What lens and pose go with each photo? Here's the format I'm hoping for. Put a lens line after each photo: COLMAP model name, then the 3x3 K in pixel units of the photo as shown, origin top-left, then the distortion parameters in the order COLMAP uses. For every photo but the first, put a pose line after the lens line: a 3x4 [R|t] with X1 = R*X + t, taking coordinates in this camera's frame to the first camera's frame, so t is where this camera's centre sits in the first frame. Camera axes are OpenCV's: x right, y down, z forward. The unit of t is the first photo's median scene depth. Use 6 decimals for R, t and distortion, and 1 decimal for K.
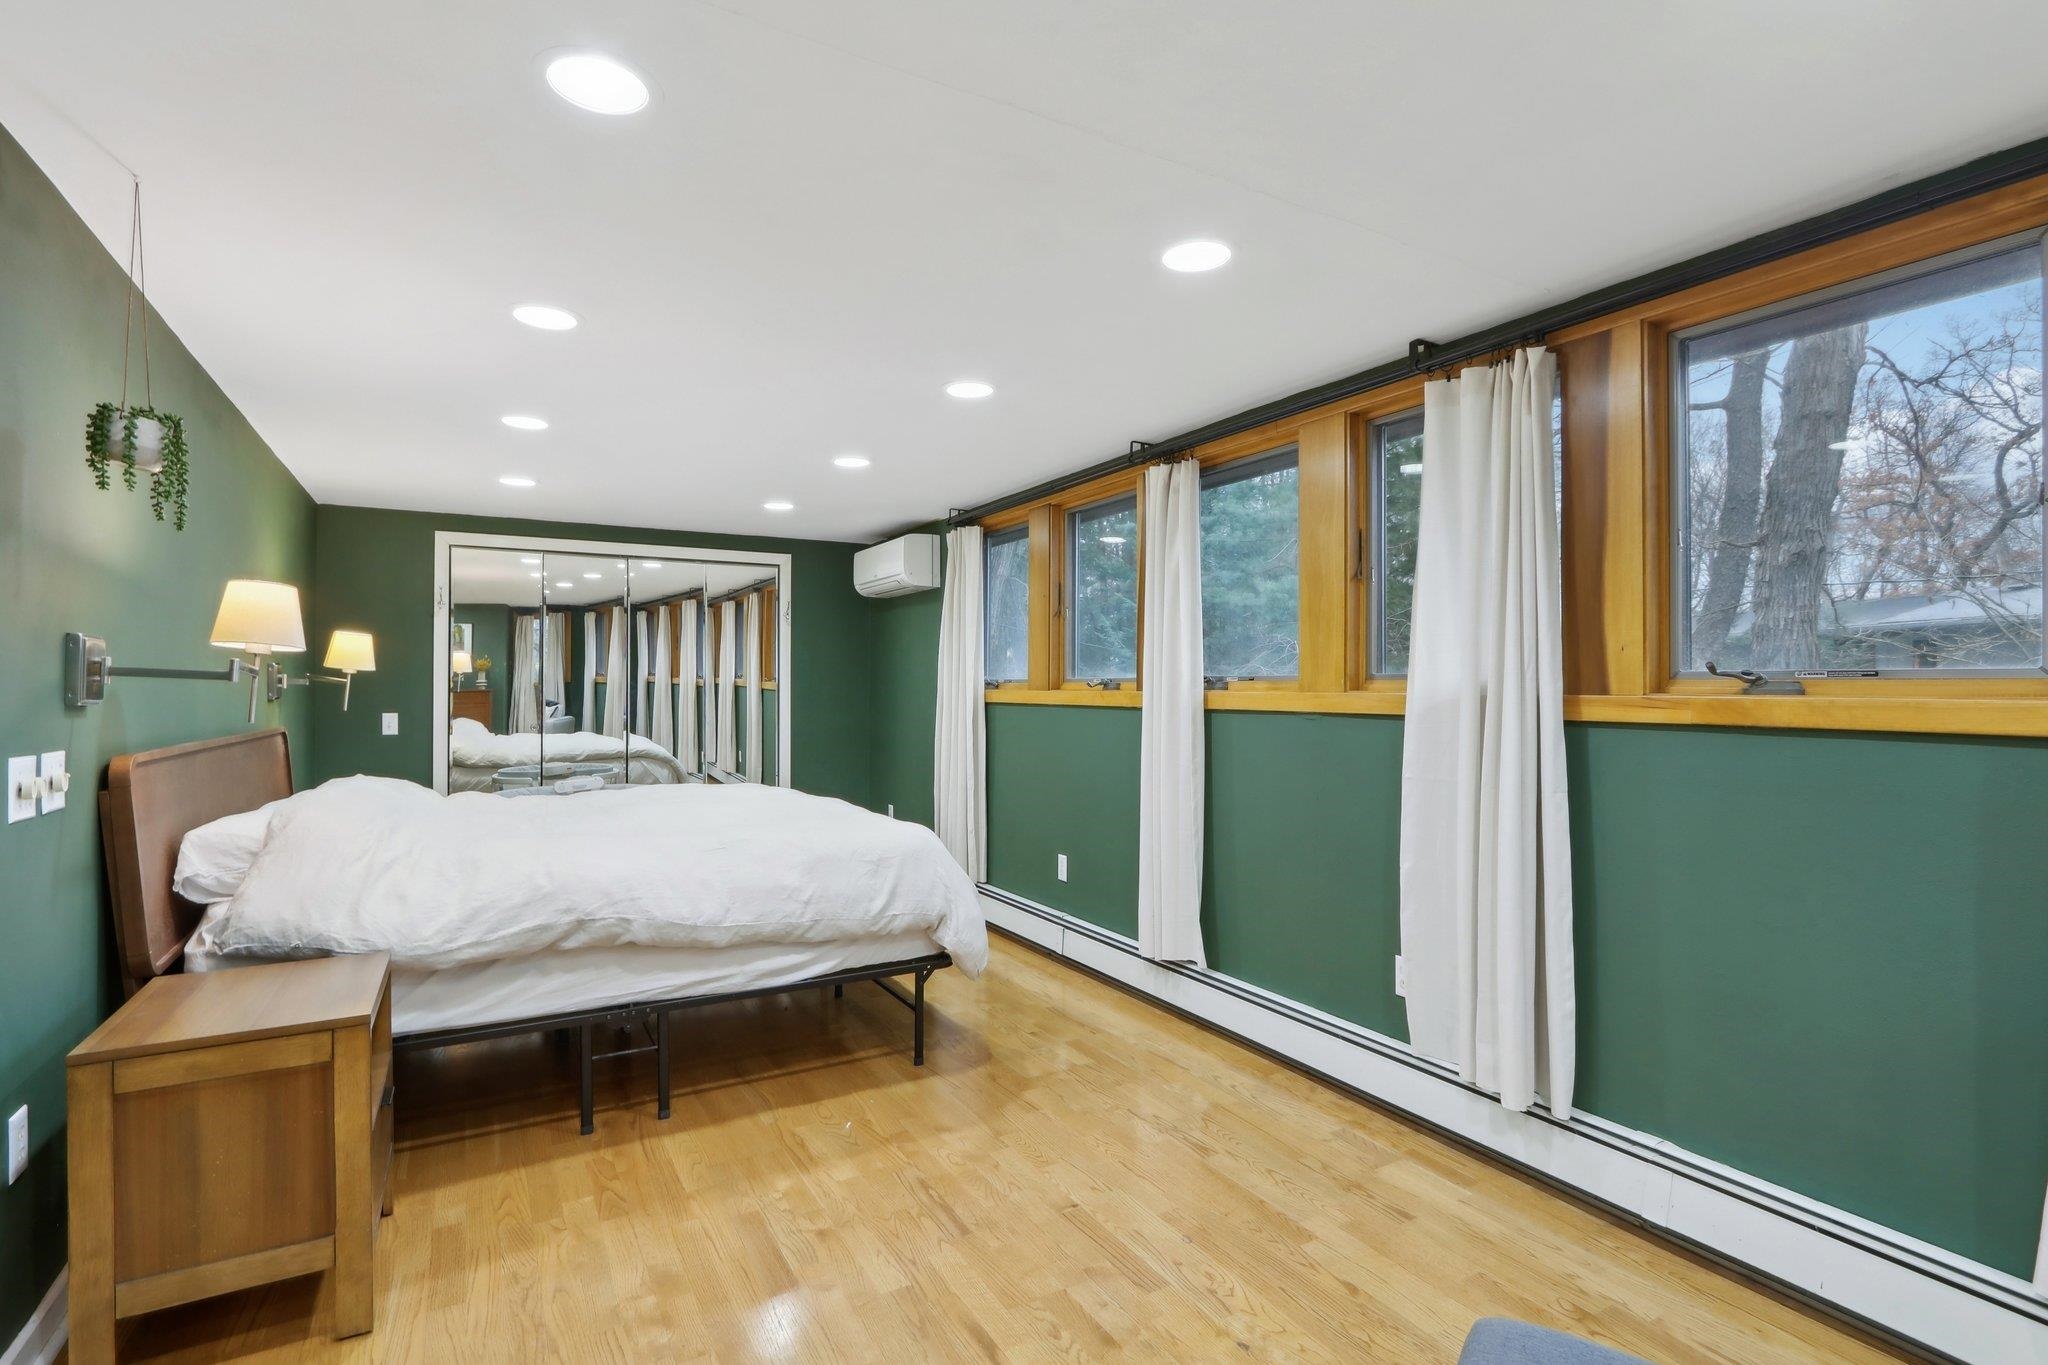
lens RADIAL K [[963.5, 0, 1012.1], [0, 963.5, 674.4], [0, 0, 1]] dist [-0.013549, 0.000960]
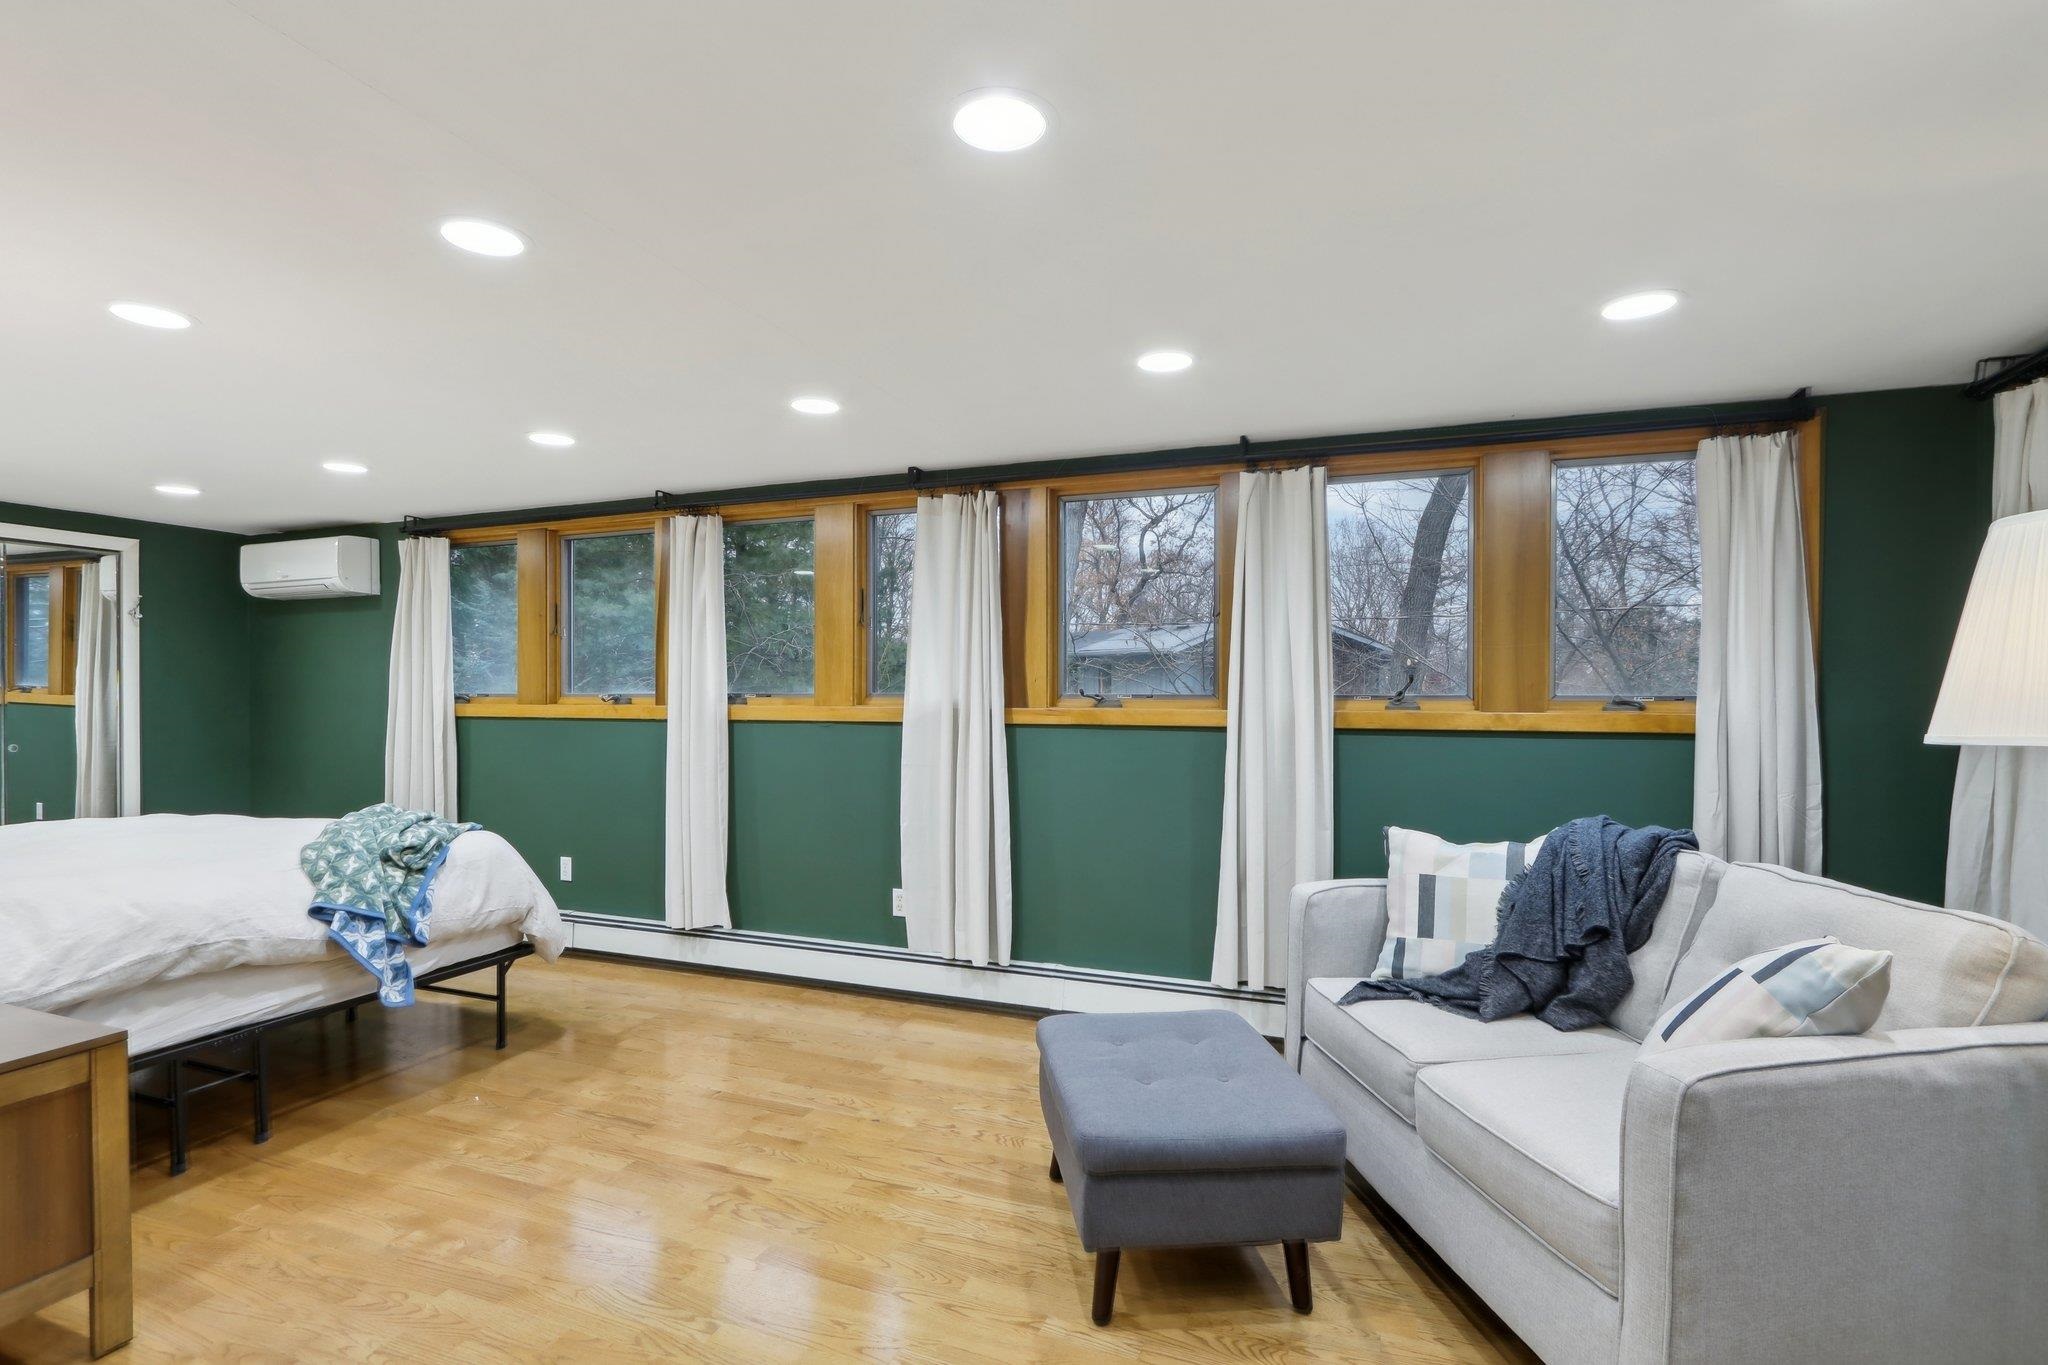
lens RADIAL K [[963.5, 0, 1012.1], [0, 963.5, 674.4], [0, 0, 1]] dist [-0.013549, 0.000960]
pose [[0.782029, 0.014795, 0.623066, -0.337955], [-0.008270, 0.999877, -0.013363, -0.010543], [-0.623187, 0.005298, 0.782055, -0.225264]]
